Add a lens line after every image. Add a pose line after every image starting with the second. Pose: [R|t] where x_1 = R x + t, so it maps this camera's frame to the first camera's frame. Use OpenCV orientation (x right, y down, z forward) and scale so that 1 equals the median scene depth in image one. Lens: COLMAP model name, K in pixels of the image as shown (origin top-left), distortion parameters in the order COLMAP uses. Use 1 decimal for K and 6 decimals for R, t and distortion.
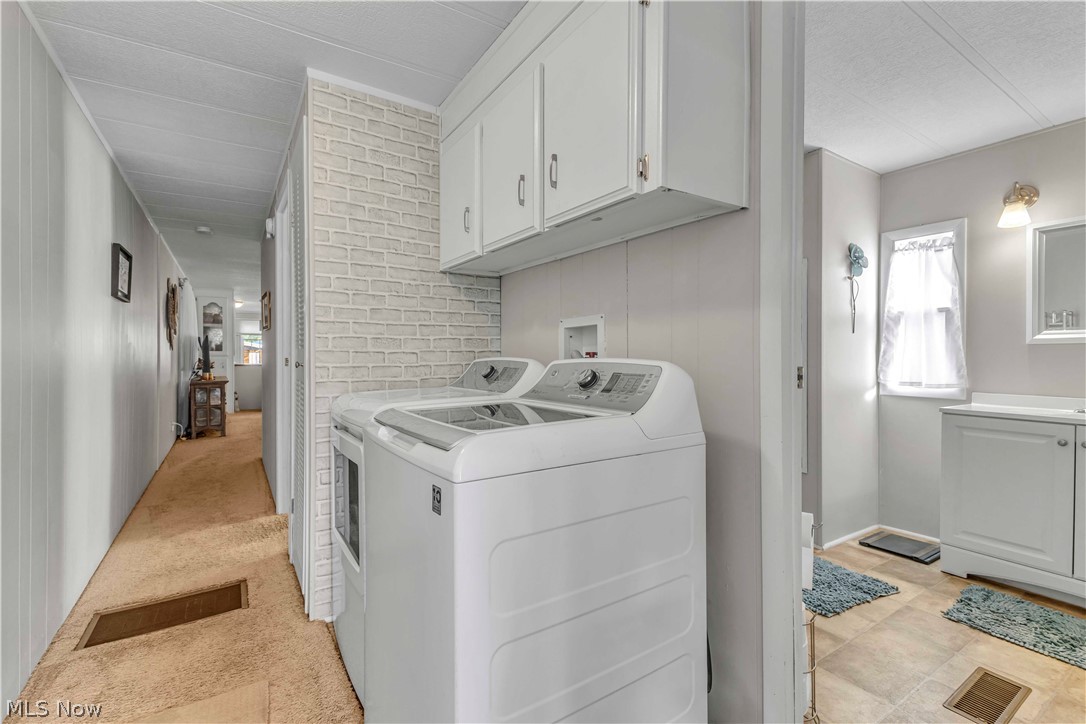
lens RADIAL K [[477.2, 0, 522.2], [0, 477.2, 358.8], [0, 0, 1]] dist [0.008105, -0.004051]
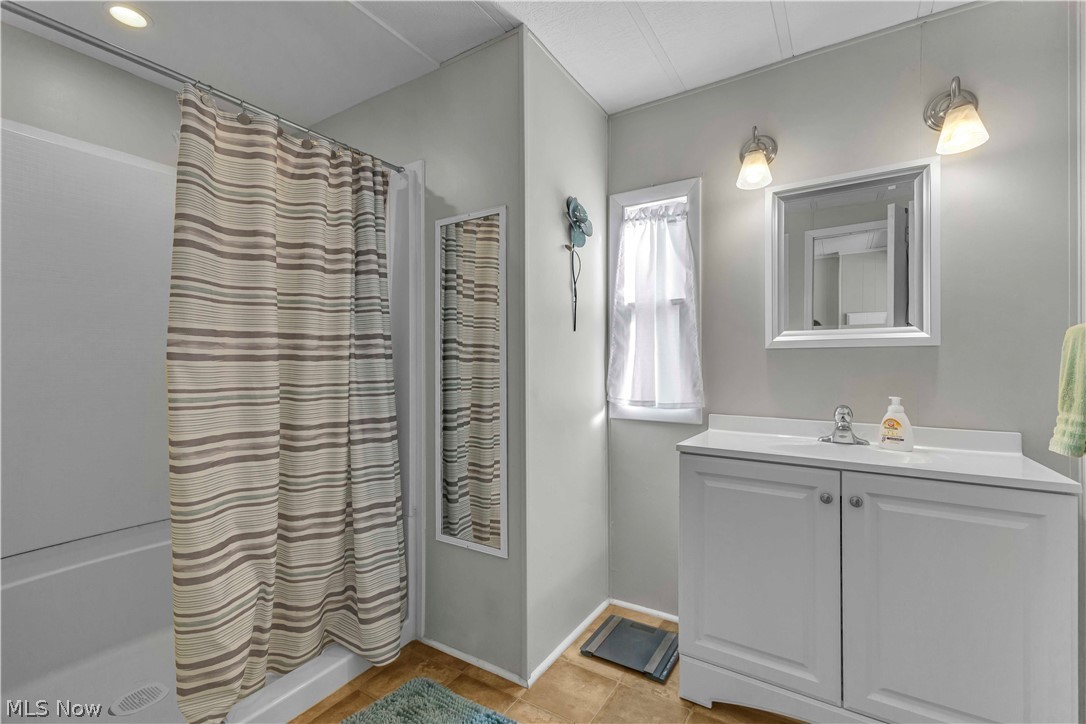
lens RADIAL K [[477.2, 0, 539.9], [0, 477.2, 361.0], [0, 0, 1]] dist [0.008105, -0.004051]
pose [[0.896366, 0.002166, 0.443309, 0.363033], [0.003503, 0.999922, -0.011968, -0.003498], [-0.443300, 0.012280, 0.896289, 0.434781]]
